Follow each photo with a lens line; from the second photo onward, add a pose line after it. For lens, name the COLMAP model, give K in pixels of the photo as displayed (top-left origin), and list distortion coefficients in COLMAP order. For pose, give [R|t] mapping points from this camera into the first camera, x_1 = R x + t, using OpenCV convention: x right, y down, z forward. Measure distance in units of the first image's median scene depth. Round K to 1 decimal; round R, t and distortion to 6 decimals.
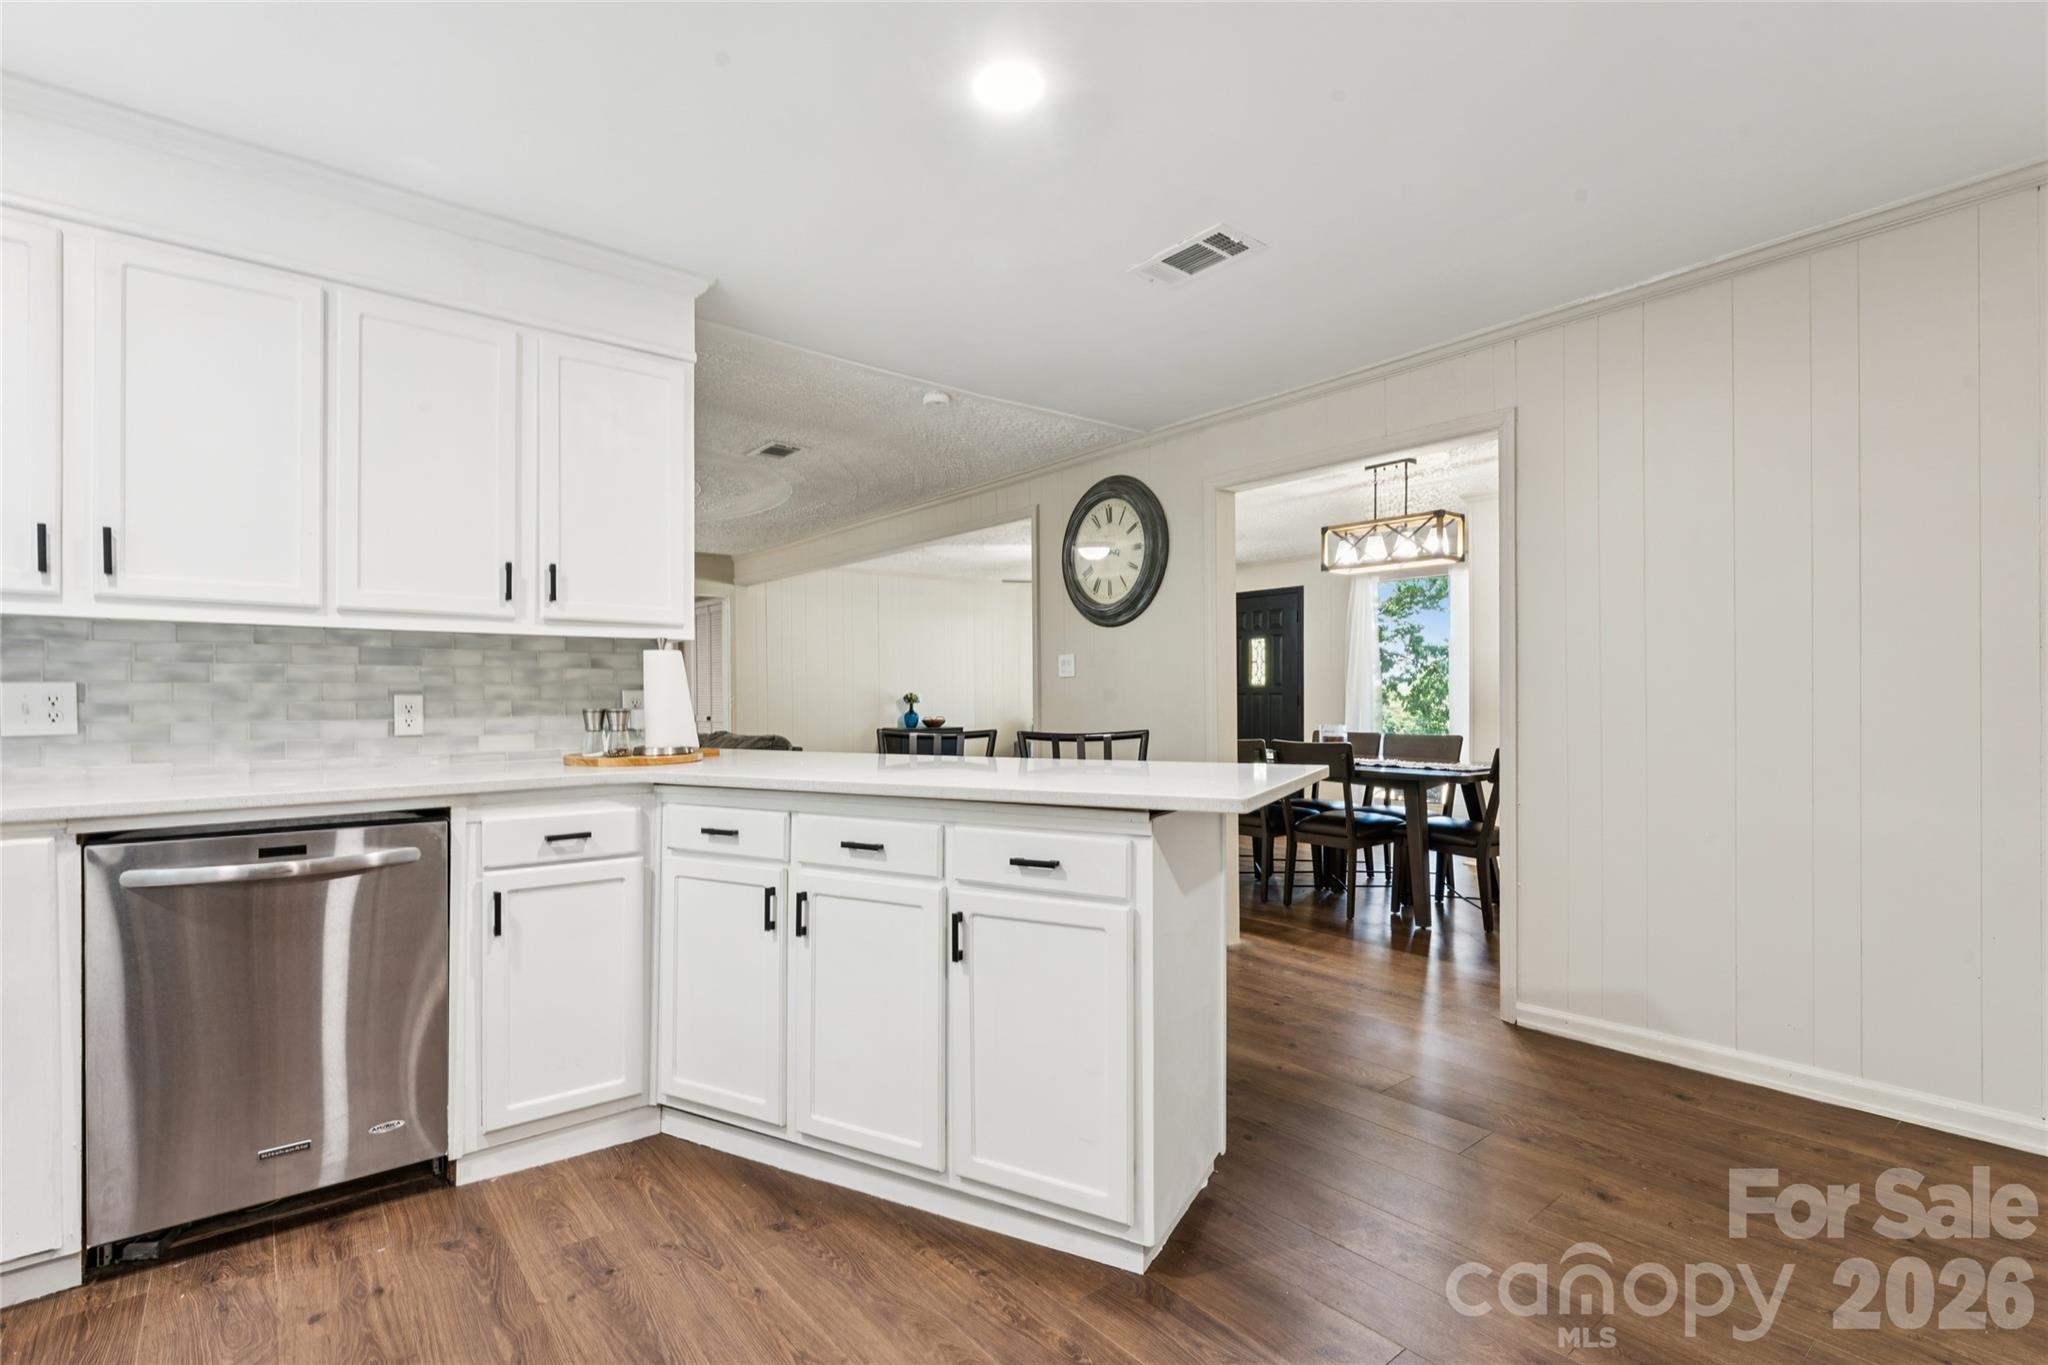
lens RADIAL K [[942.2, 0, 1019.8], [0, 942.2, 693.5], [0, 0, 1]] dist [-0.001643, -0.000235]
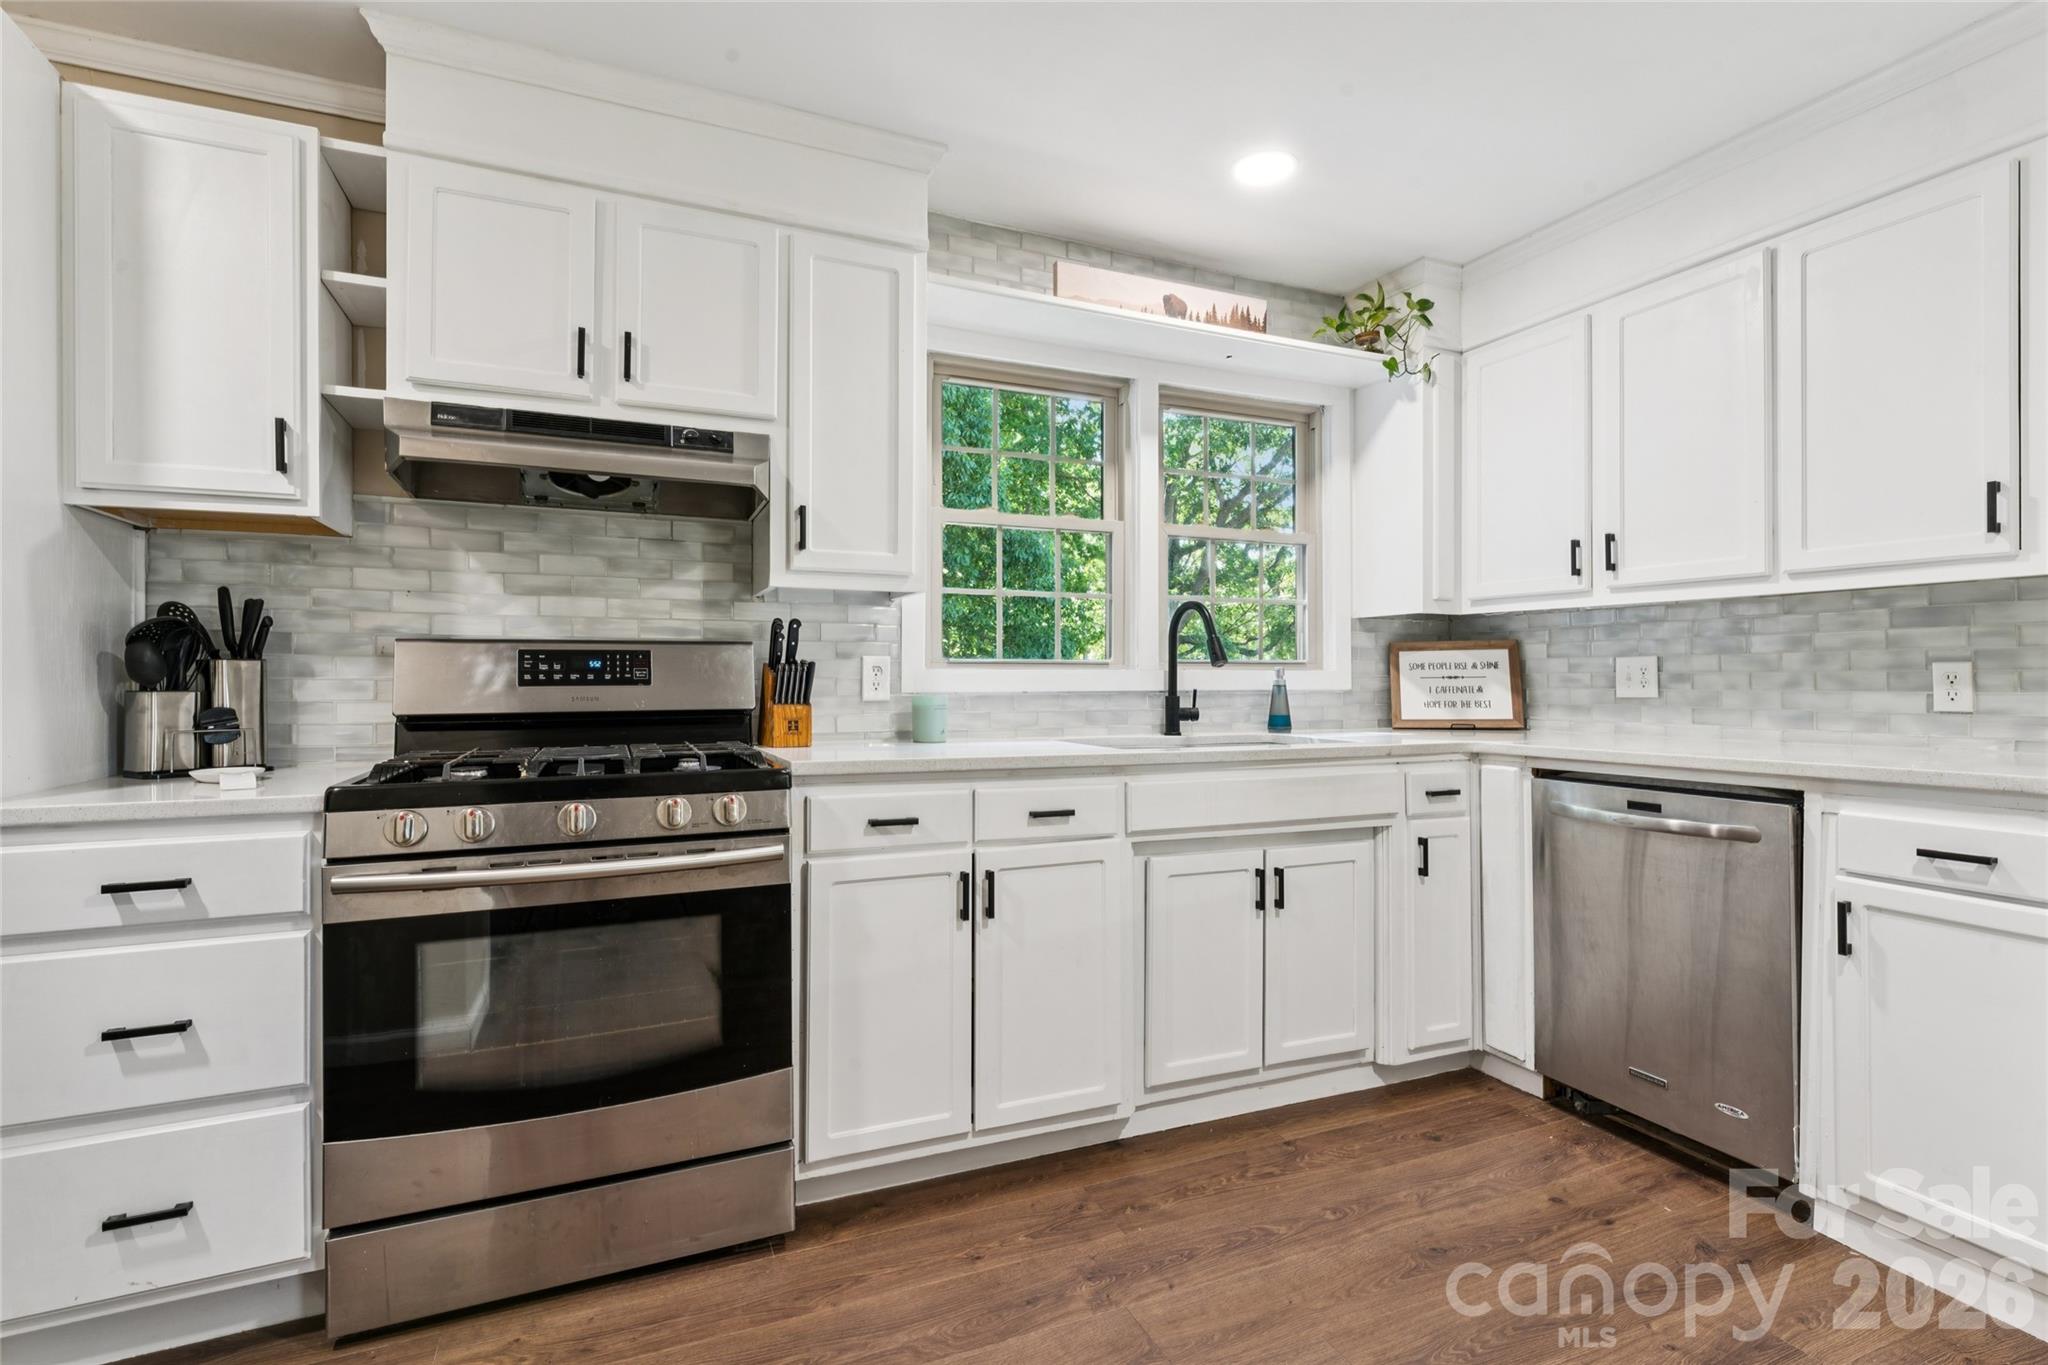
lens RADIAL K [[942.2, 0, 1011.2], [0, 942.2, 681.7], [0, 0, 1]] dist [-0.001643, -0.000235]
pose [[-0.274934, 0.008077, -0.961429, 0.410045], [0.010378, 0.999931, 0.005433, 0.006300], [0.961407, -0.008484, -0.274999, 0.501430]]
